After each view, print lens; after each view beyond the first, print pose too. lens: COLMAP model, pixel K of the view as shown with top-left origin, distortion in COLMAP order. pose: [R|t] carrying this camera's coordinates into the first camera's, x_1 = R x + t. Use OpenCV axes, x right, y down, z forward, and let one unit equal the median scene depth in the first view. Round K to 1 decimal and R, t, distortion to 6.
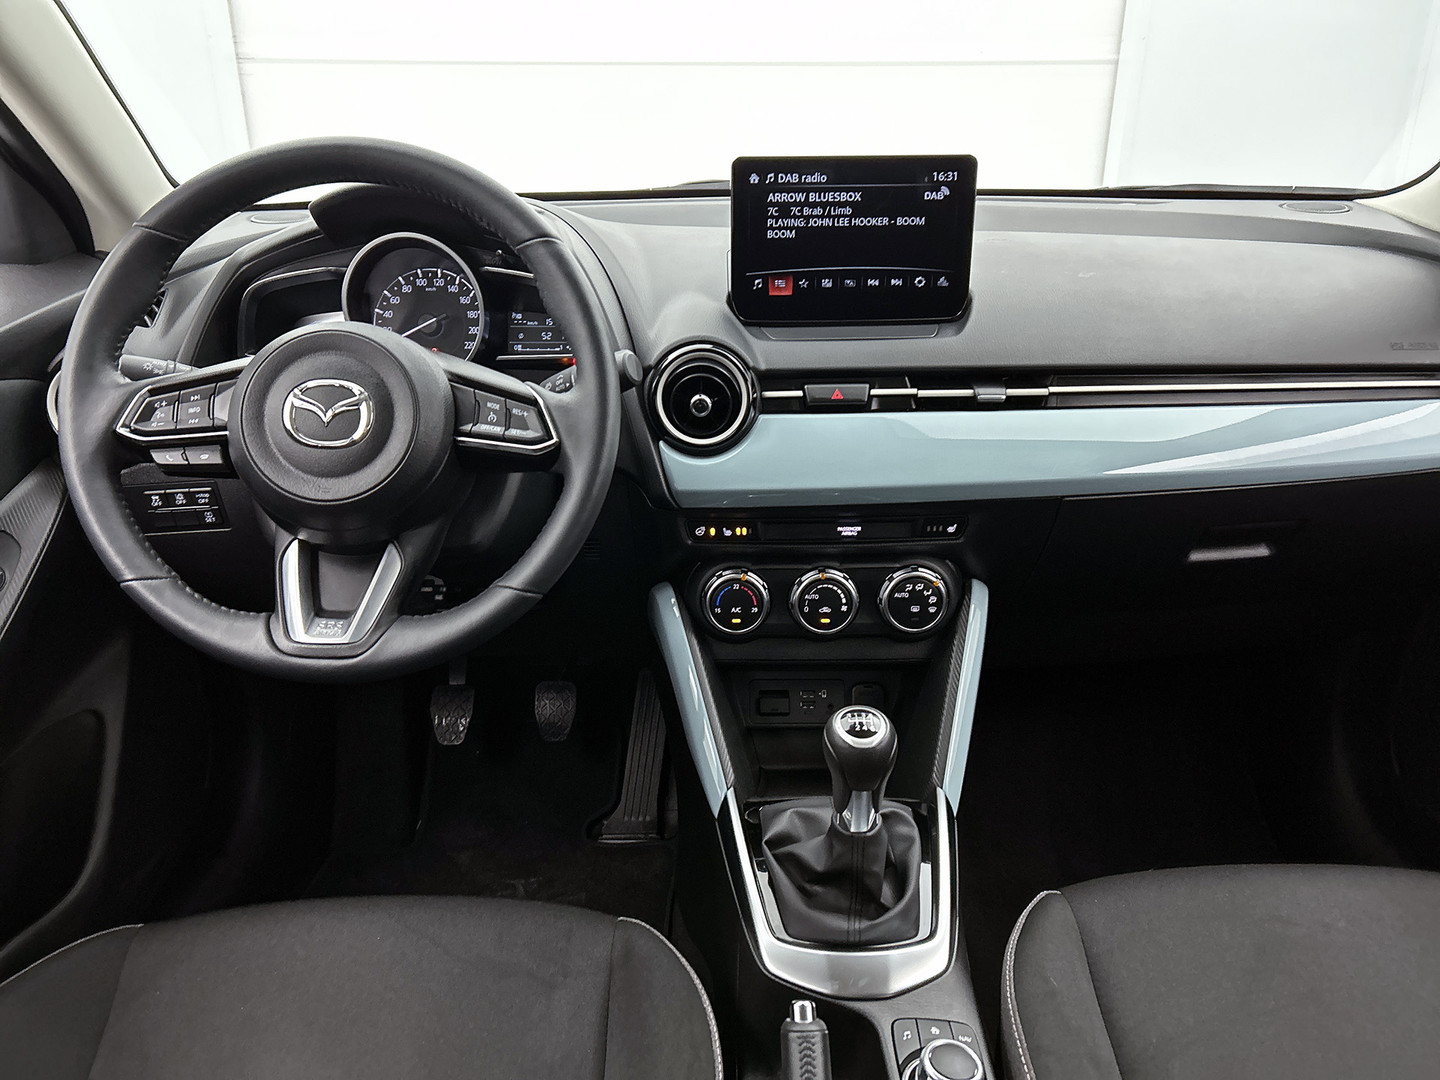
lens RADIAL K [[1095.6, 0, 723.6], [0, 1095.6, 546.2], [0, 0, 1]] dist [0.035934, -0.017294]
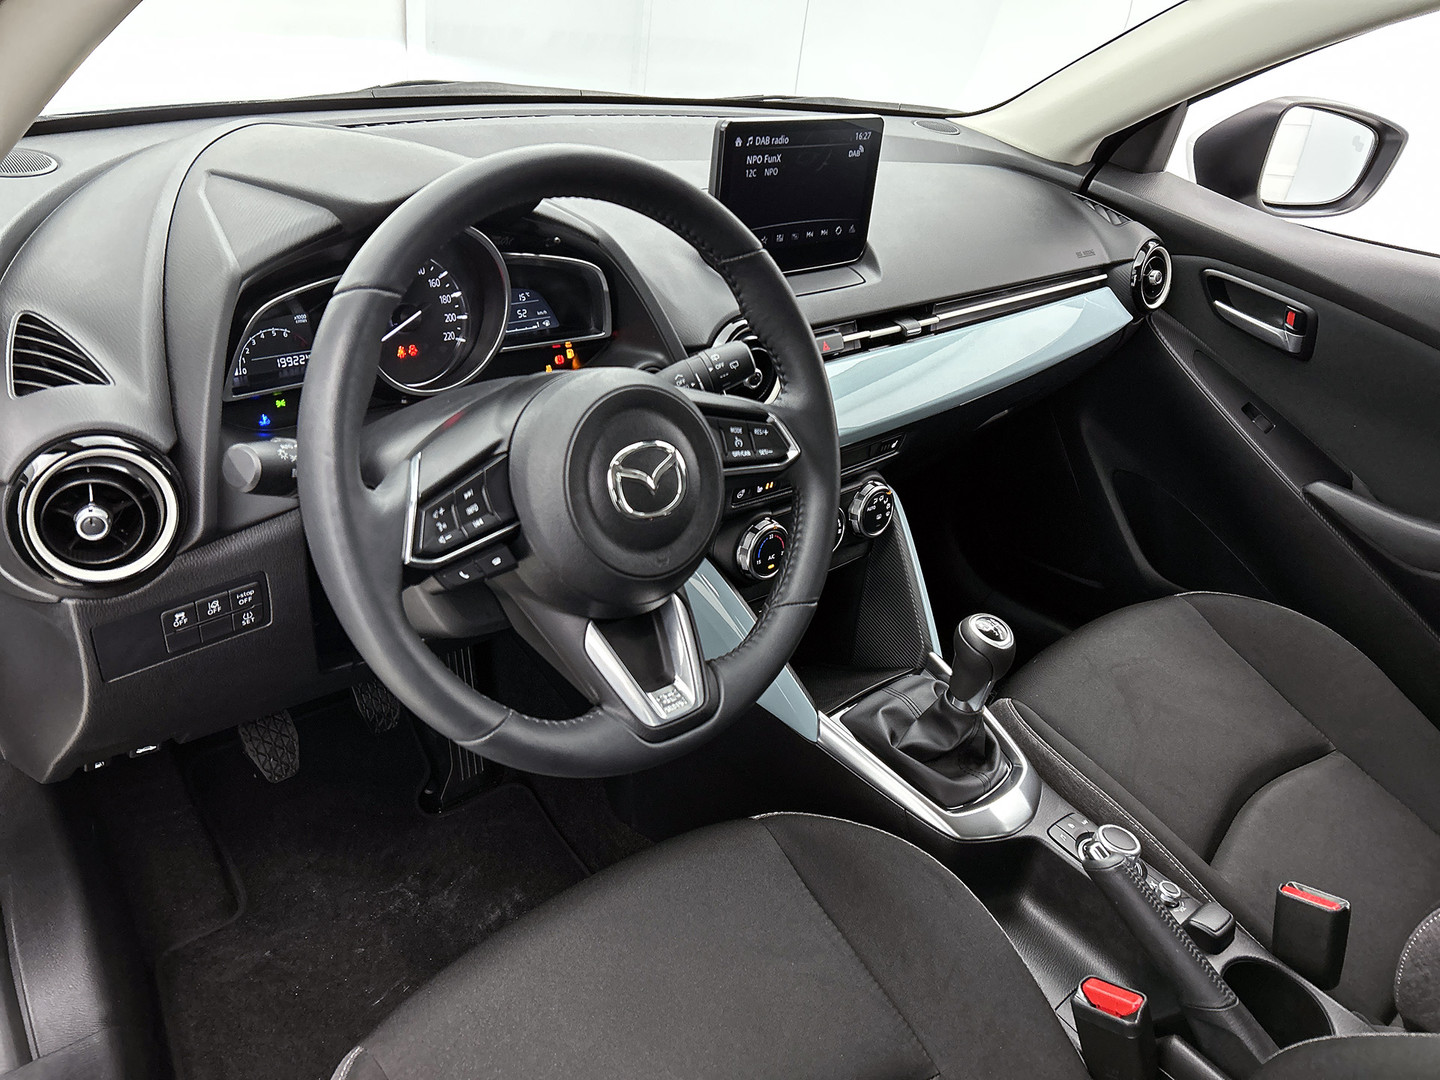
lens RADIAL K [[1095.6, 0, 723.3], [0, 1095.6, 529.2], [0, 0, 1]] dist [0.035934, -0.017294]
pose [[0.742298, -0.242775, 0.624543, -0.699520], [0.135608, 0.967198, 0.214797, -0.209300], [-0.656204, -0.074750, 0.750872, 0.224065]]
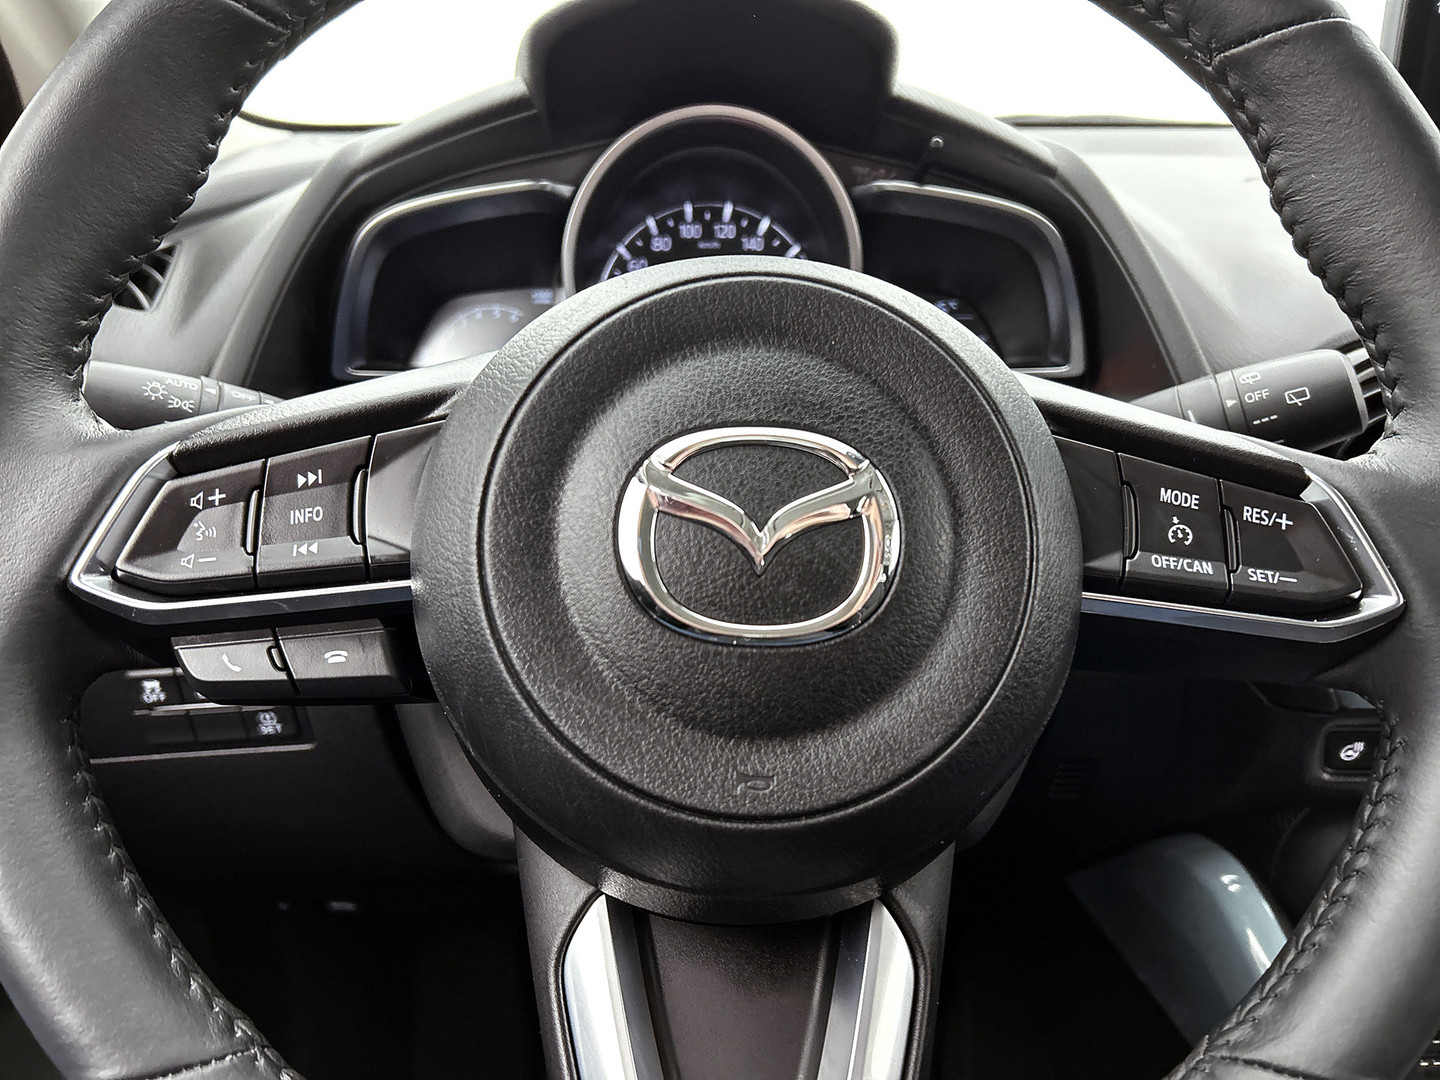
lens RADIAL K [[1095.6, 0, 711.7], [0, 1095.6, 537.8], [0, 0, 1]] dist [0.035934, -0.017294]
pose [[0.999558, -0.003158, 0.029546, -0.302286], [0.004499, 0.998957, -0.045436, -0.083276], [-0.029371, 0.045548, 0.998530, 0.546106]]
